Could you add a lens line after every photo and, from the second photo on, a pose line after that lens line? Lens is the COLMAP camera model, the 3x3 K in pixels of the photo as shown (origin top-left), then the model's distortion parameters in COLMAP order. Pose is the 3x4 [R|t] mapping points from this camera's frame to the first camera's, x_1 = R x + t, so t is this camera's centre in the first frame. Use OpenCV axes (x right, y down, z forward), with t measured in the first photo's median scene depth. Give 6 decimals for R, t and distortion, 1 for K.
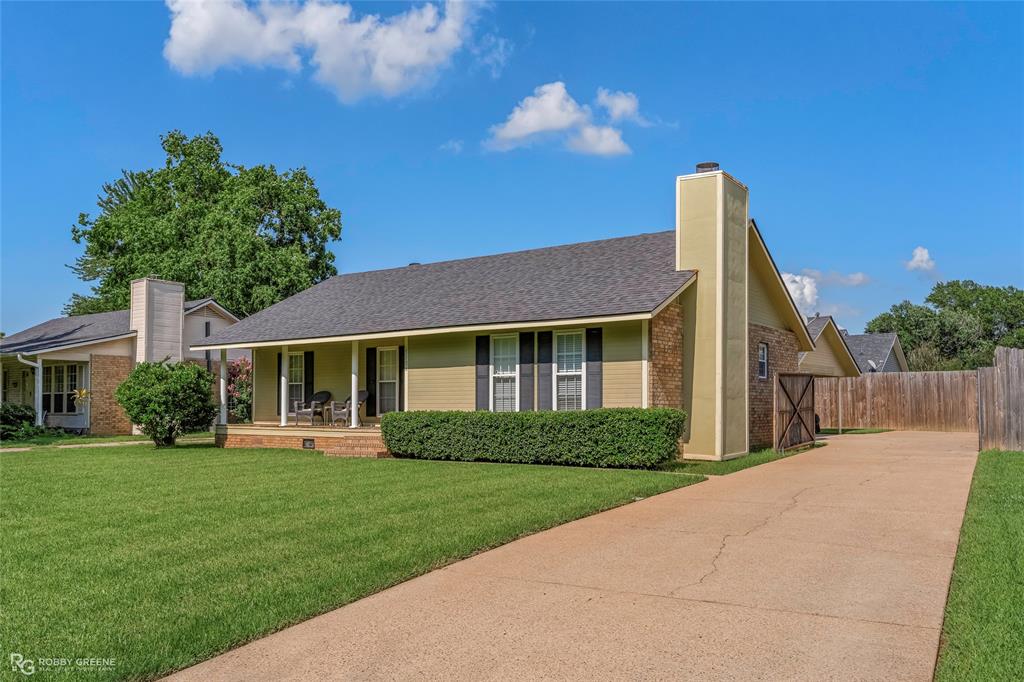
lens RADIAL K [[812.1, 0, 512.0], [0, 812.1, 341.0], [0, 0, 1]] dist [0.037287, 0.000295]
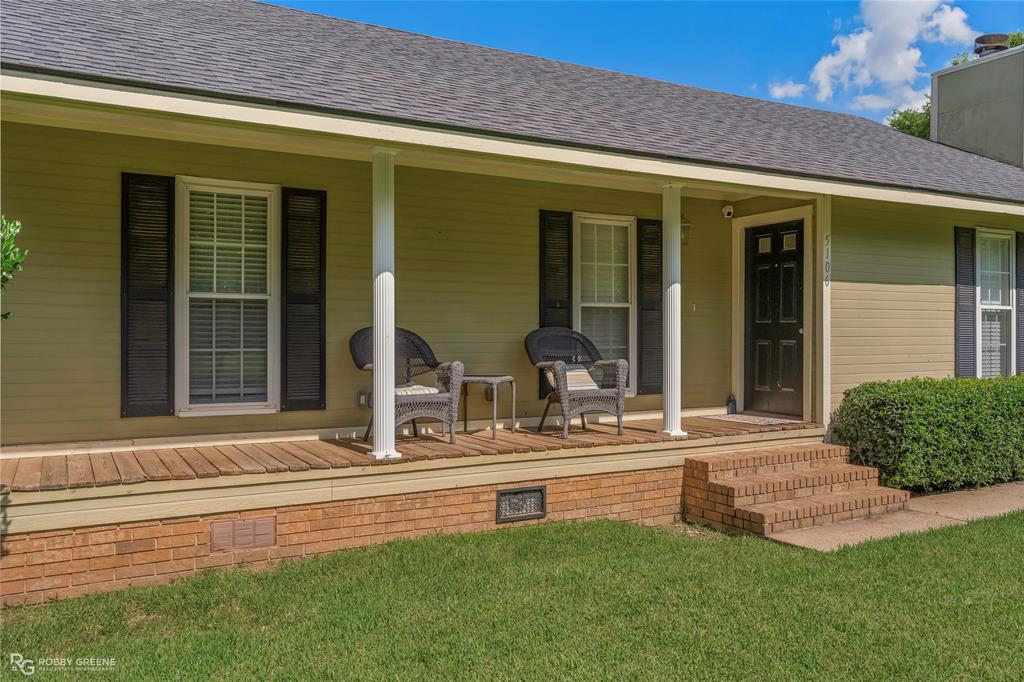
lens RADIAL K [[812.1, 0, 512.0], [0, 812.1, 341.0], [0, 0, 1]] dist [0.037287, 0.000295]
pose [[0.411018, -0.010682, 0.911565, -0.622381], [-0.072791, 0.996354, 0.044496, 0.062368], [-0.908717, -0.084643, 0.408742, 1.049955]]
